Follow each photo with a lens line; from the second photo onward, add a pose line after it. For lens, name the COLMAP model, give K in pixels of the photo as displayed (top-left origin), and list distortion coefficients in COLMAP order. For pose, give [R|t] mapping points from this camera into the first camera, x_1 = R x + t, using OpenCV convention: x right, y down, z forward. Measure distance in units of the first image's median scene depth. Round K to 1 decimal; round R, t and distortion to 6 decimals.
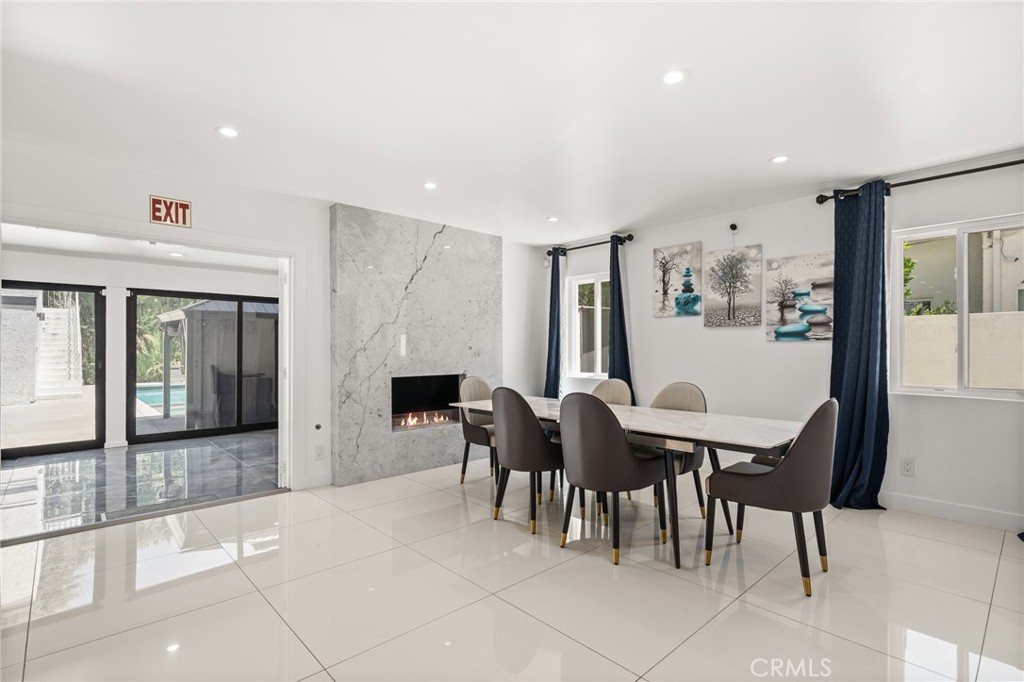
lens RADIAL K [[488.9, 0, 506.2], [0, 488.9, 352.1], [0, 0, 1]] dist [-0.001055, 0.001789]
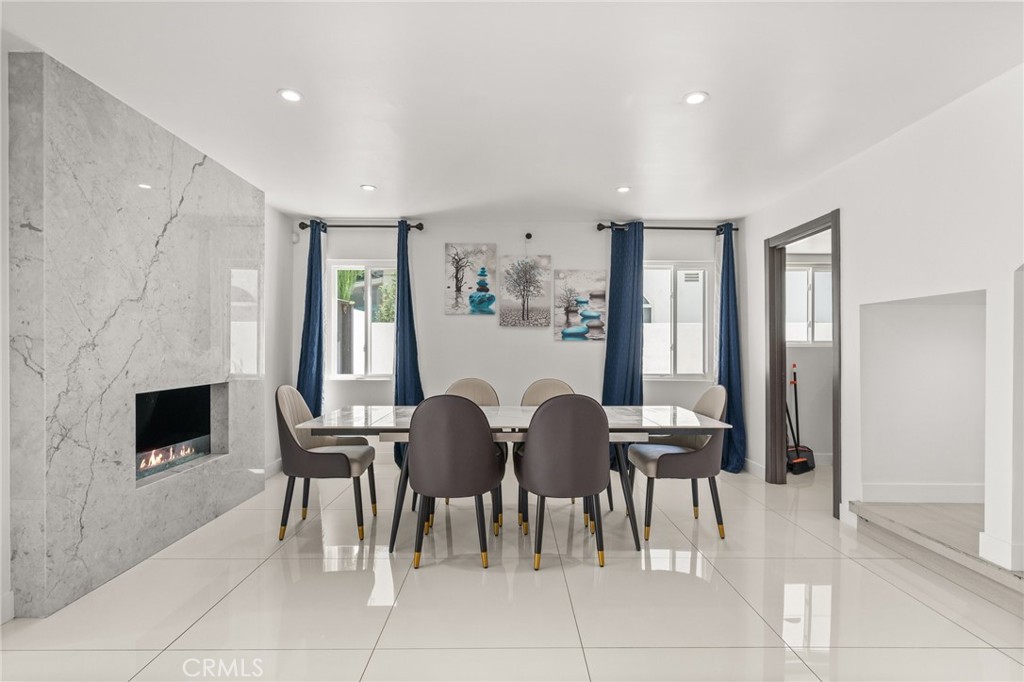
lens RADIAL K [[488.9, 0, 510.0], [0, 488.9, 351.1], [0, 0, 1]] dist [-0.001055, 0.001789]
pose [[0.672617, -0.002569, 0.739987, -0.372963], [-0.000953, 0.999990, 0.004338, -0.001932], [-0.739990, -0.003623, 0.672608, 0.287953]]
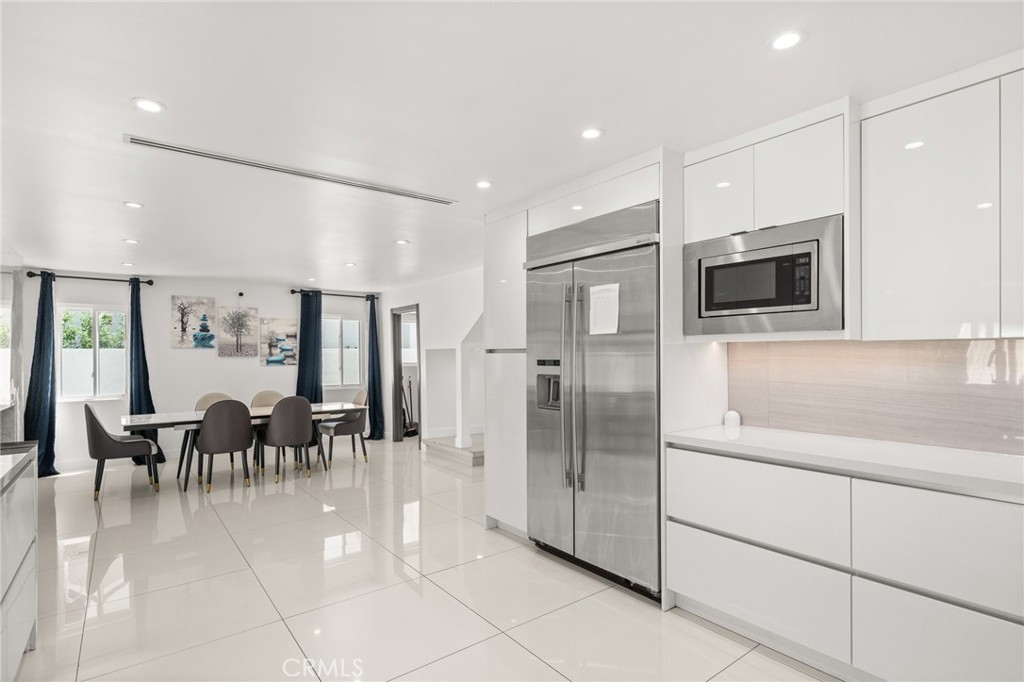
lens RADIAL K [[515.4, 0, 507.9], [0, 515.4, 356.3], [0, 0, 1]] dist [0.001018, 0.002144]
pose [[0.102696, 0.000113, 0.994713, -1.110583], [0.013884, 0.999902, -0.001547, -0.038088], [-0.994616, 0.013969, 0.102684, -0.038054]]
